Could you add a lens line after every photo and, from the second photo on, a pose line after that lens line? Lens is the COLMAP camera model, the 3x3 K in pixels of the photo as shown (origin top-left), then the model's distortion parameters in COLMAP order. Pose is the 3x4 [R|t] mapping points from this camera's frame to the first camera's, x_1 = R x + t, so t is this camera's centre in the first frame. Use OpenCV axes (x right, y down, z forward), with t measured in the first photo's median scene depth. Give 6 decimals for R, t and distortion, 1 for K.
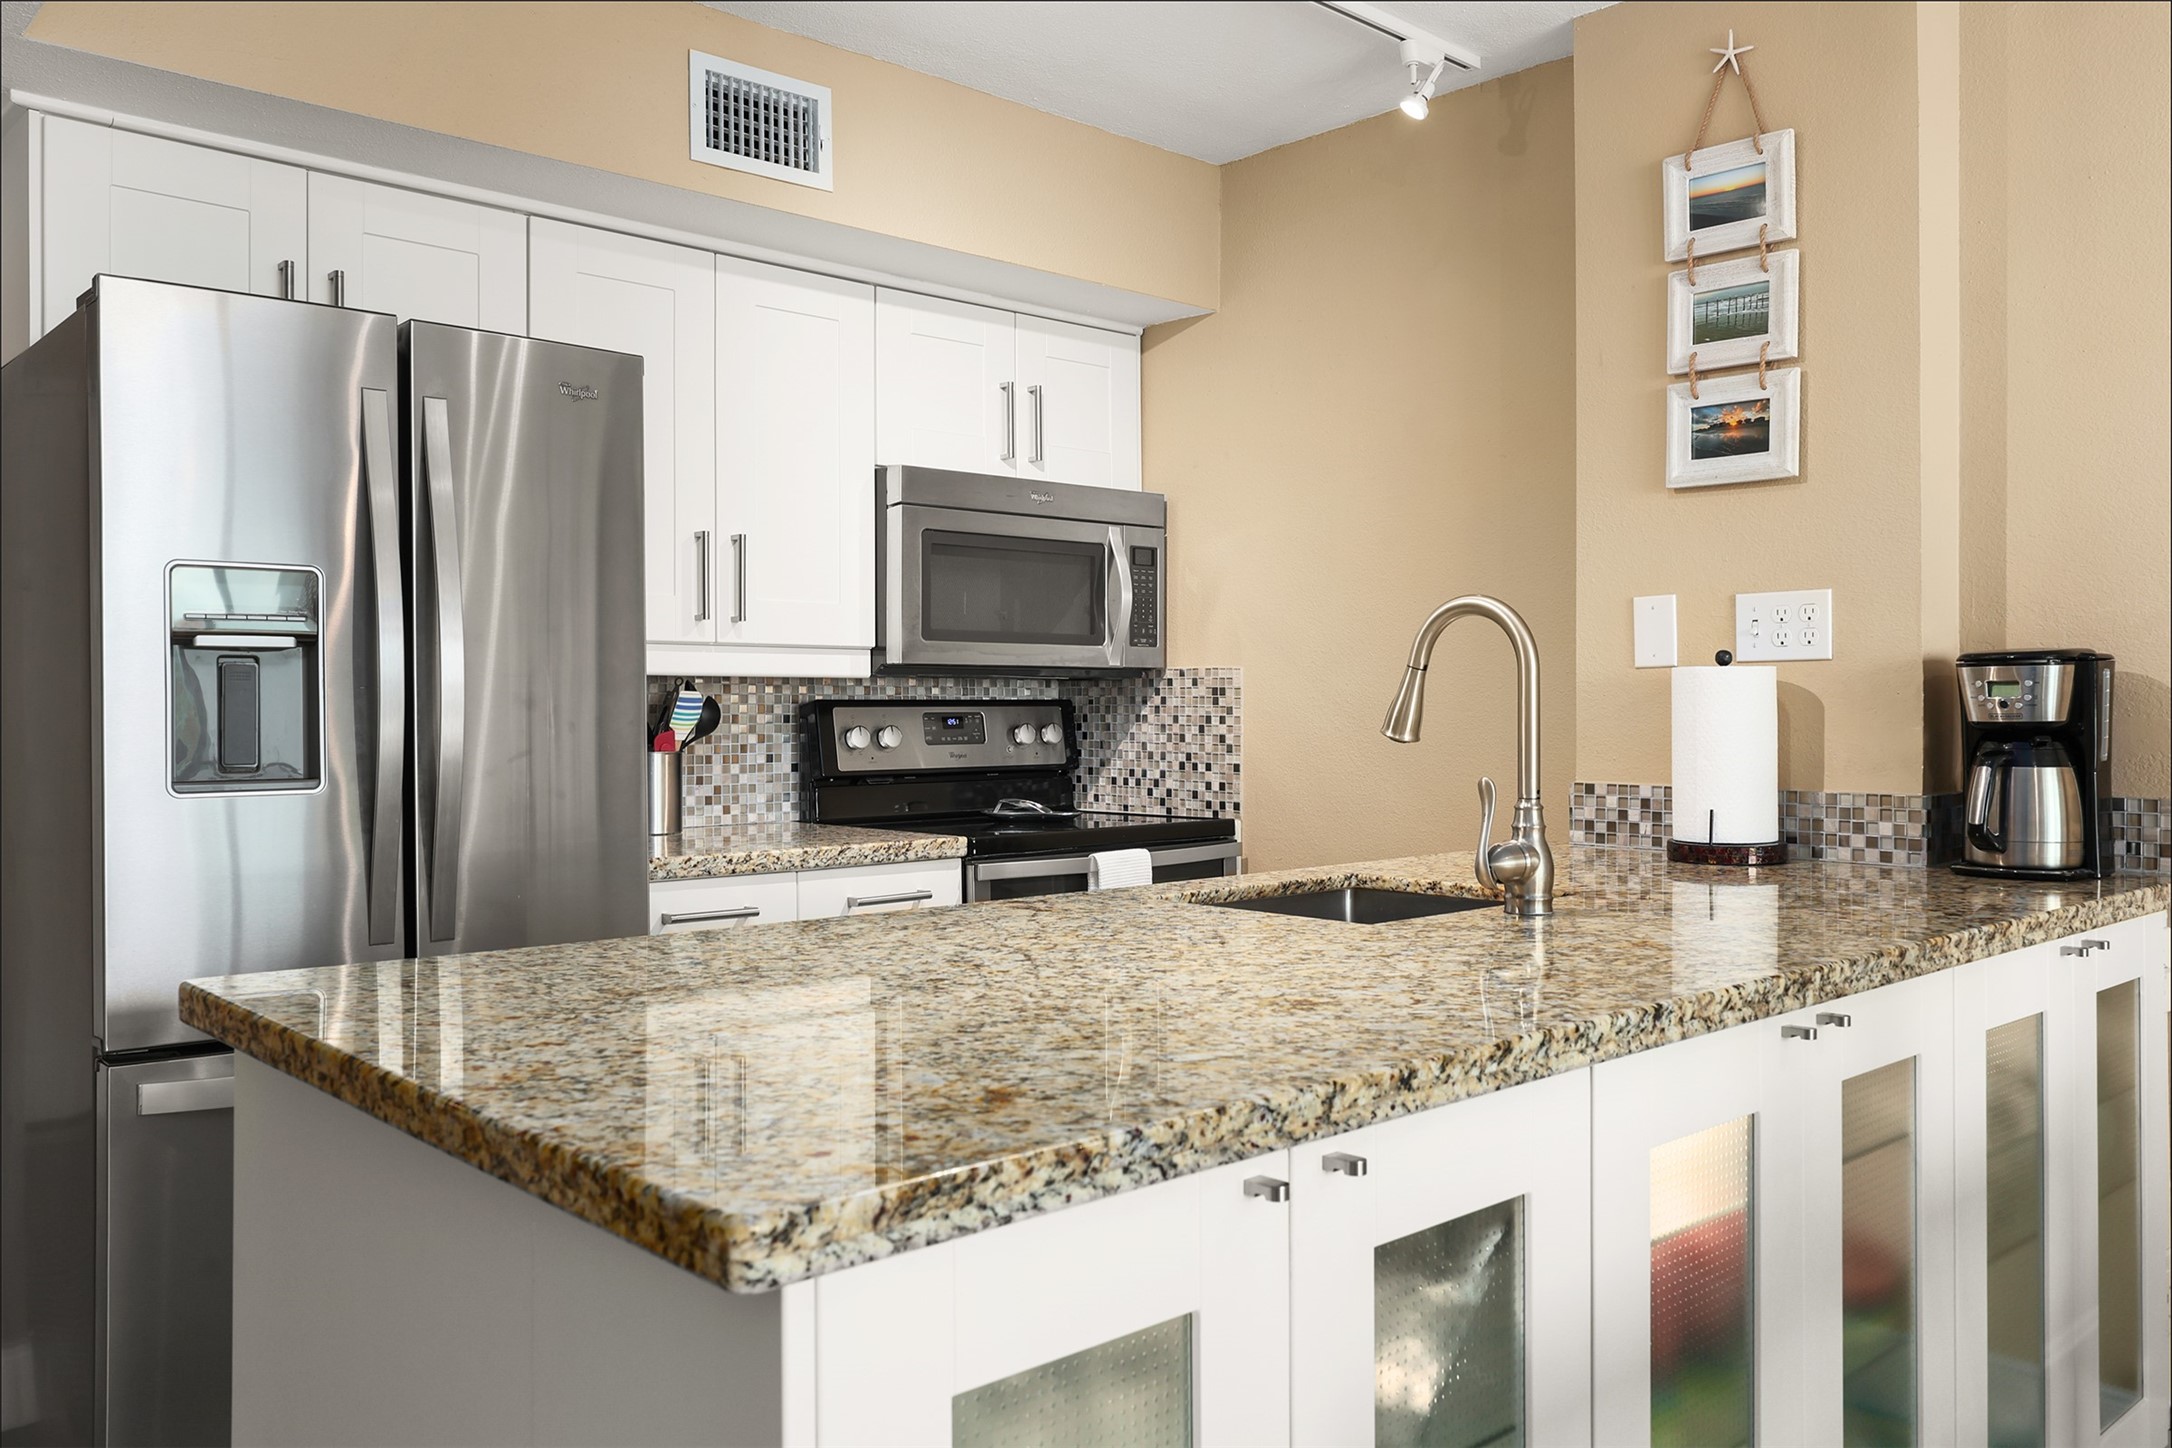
lens RADIAL K [[1702.7, 0, 1115.8], [0, 1702.7, 715.9], [0, 0, 1]] dist [-0.027076, 0.006745]
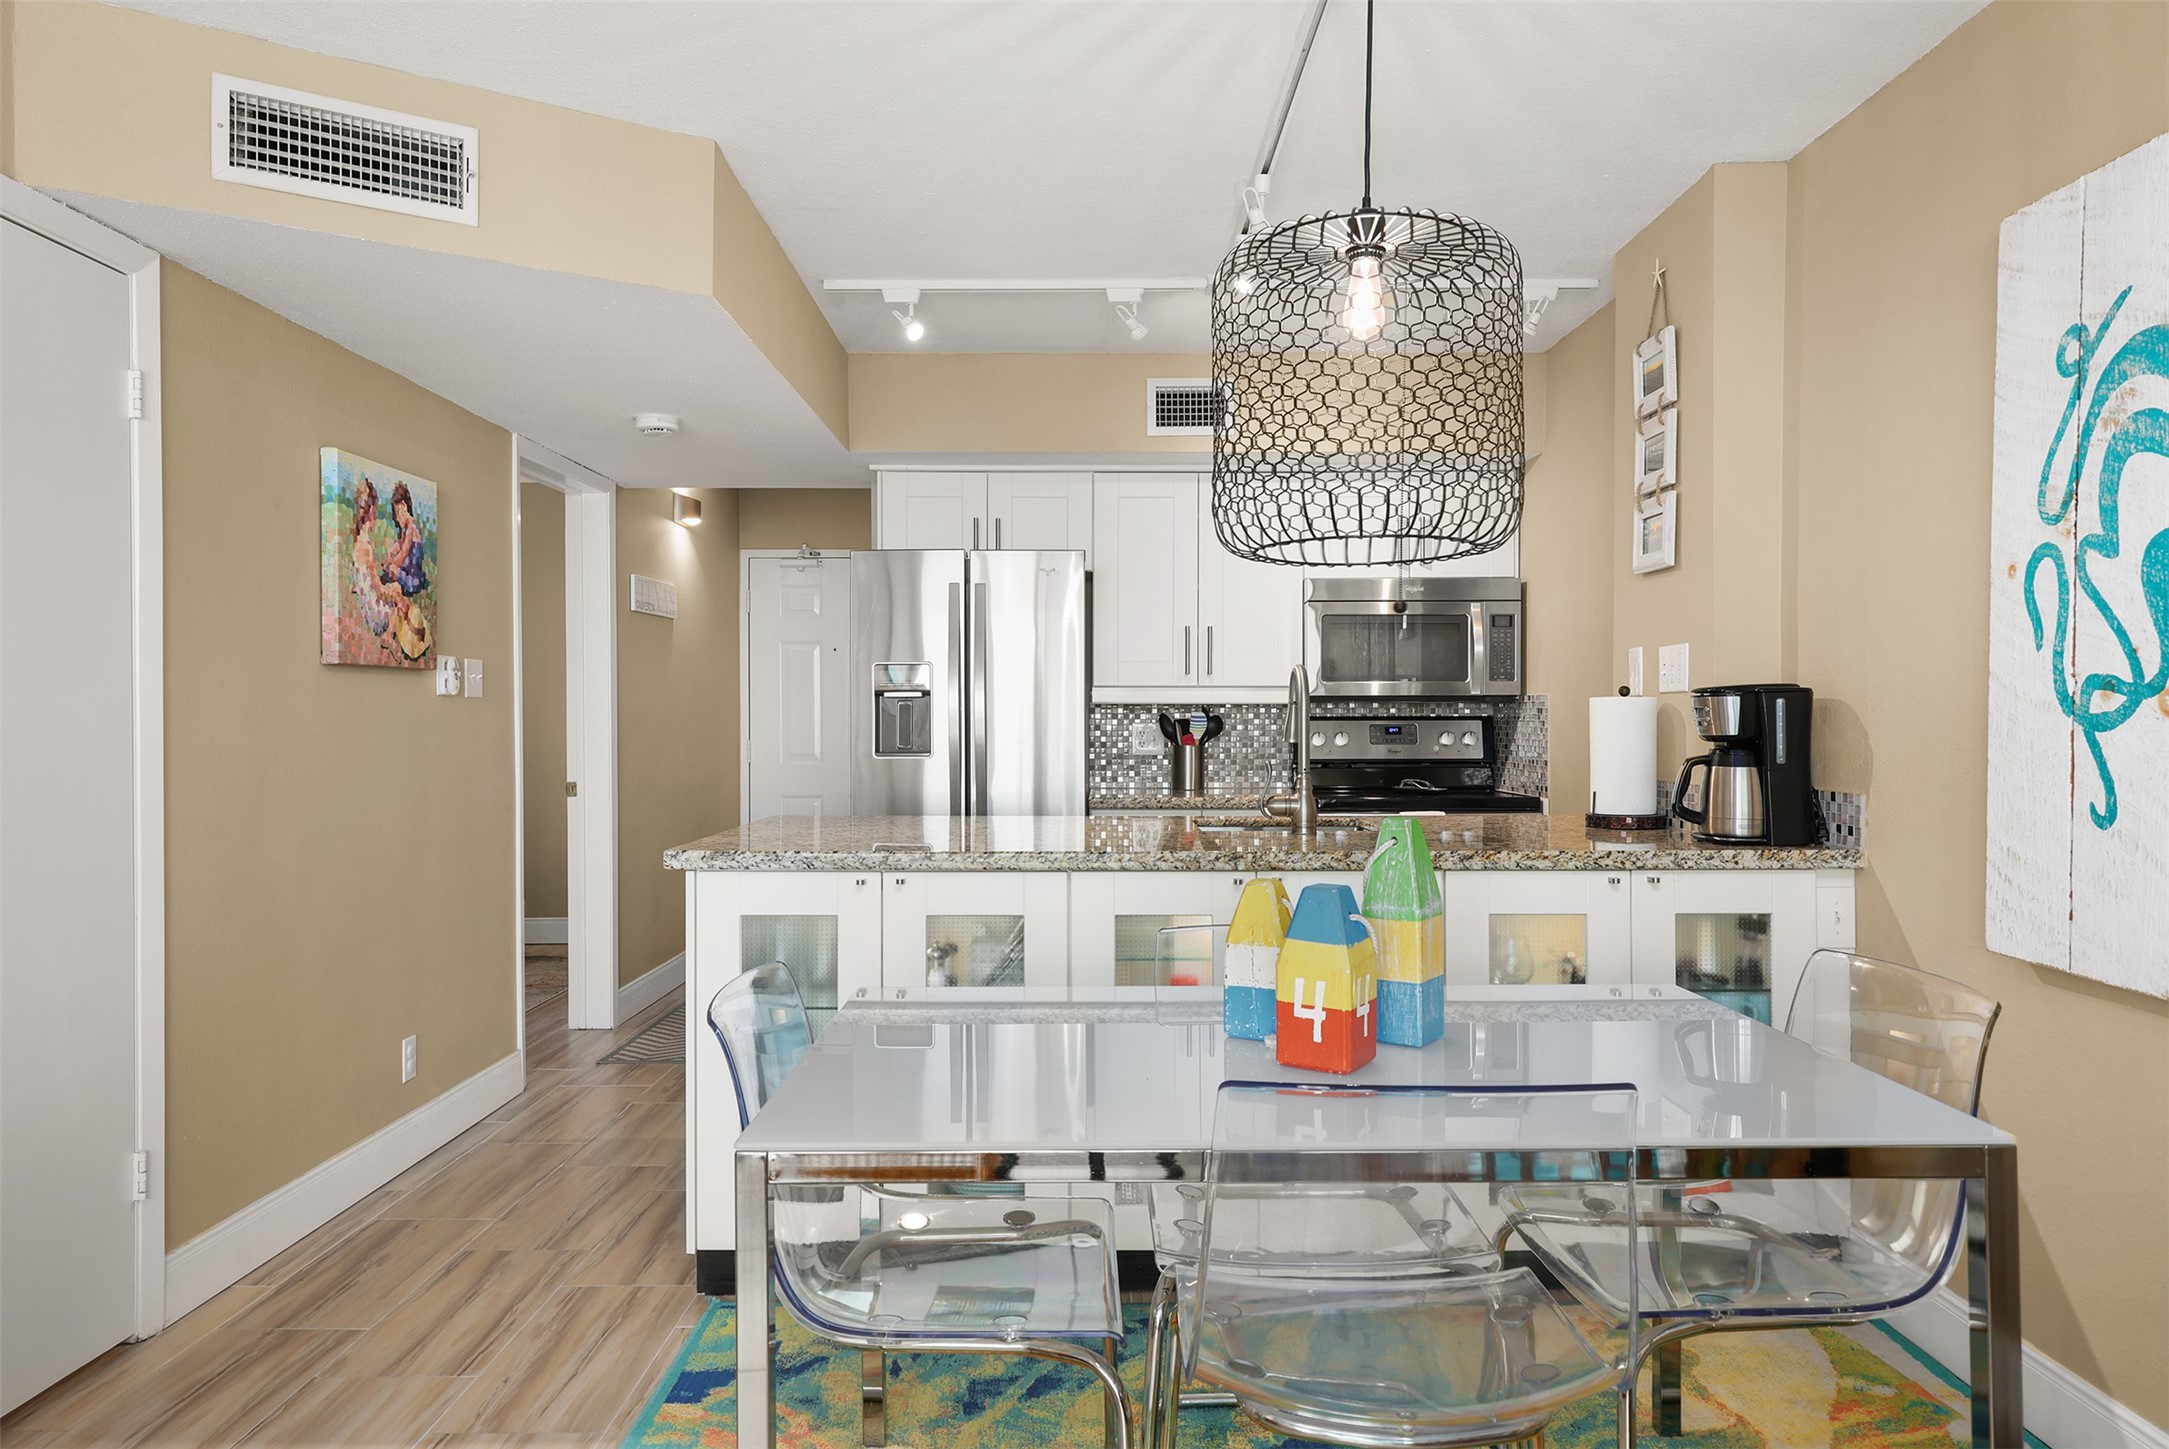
lens RADIAL K [[1443.1, 0, 1085.8], [0, 1443.1, 728.7], [0, 0, 1]] dist [0.003207, -0.002332]
pose [[0.722595, 0.007315, -0.691233, 0.816840], [-0.004244, 0.999972, 0.006146, -0.006264], [0.691259, -0.001507, 0.722606, -0.224255]]
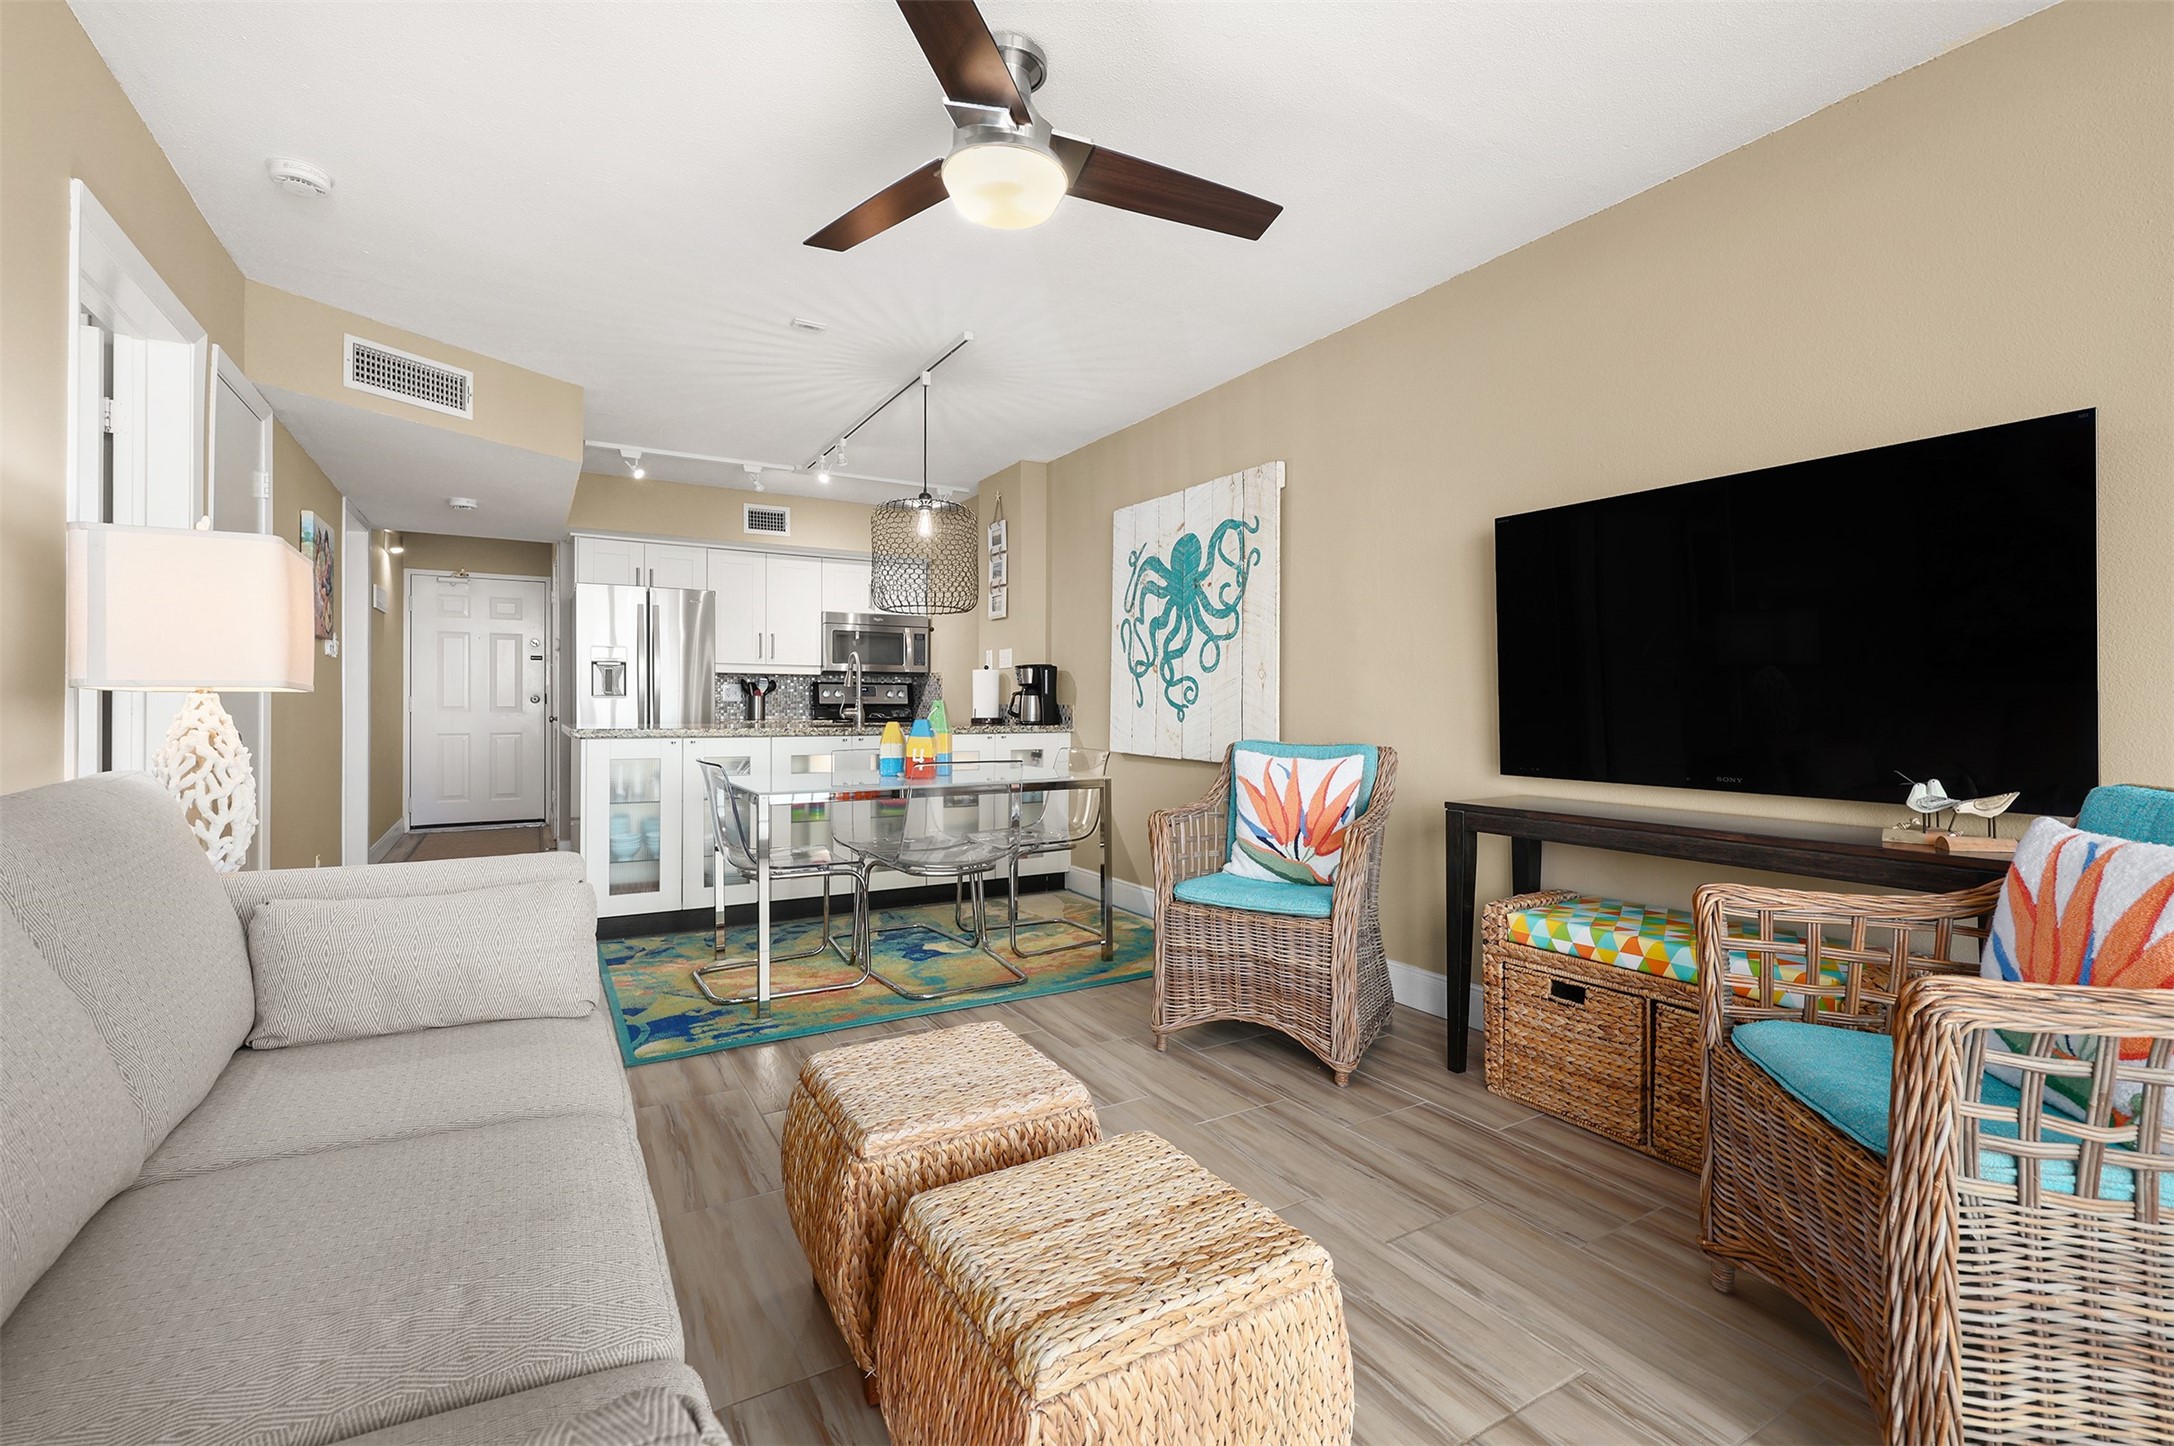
lens RADIAL K [[988.6, 0, 1127.6], [0, 988.6, 705.2], [0, 0, 1]] dist [-0.000179, -0.000223]
pose [[0.979123, 0.006556, -0.203163, 0.990168], [-0.007522, 0.999964, -0.003983, 0.047929], [0.203130, 0.005428, 0.979137, -0.919287]]
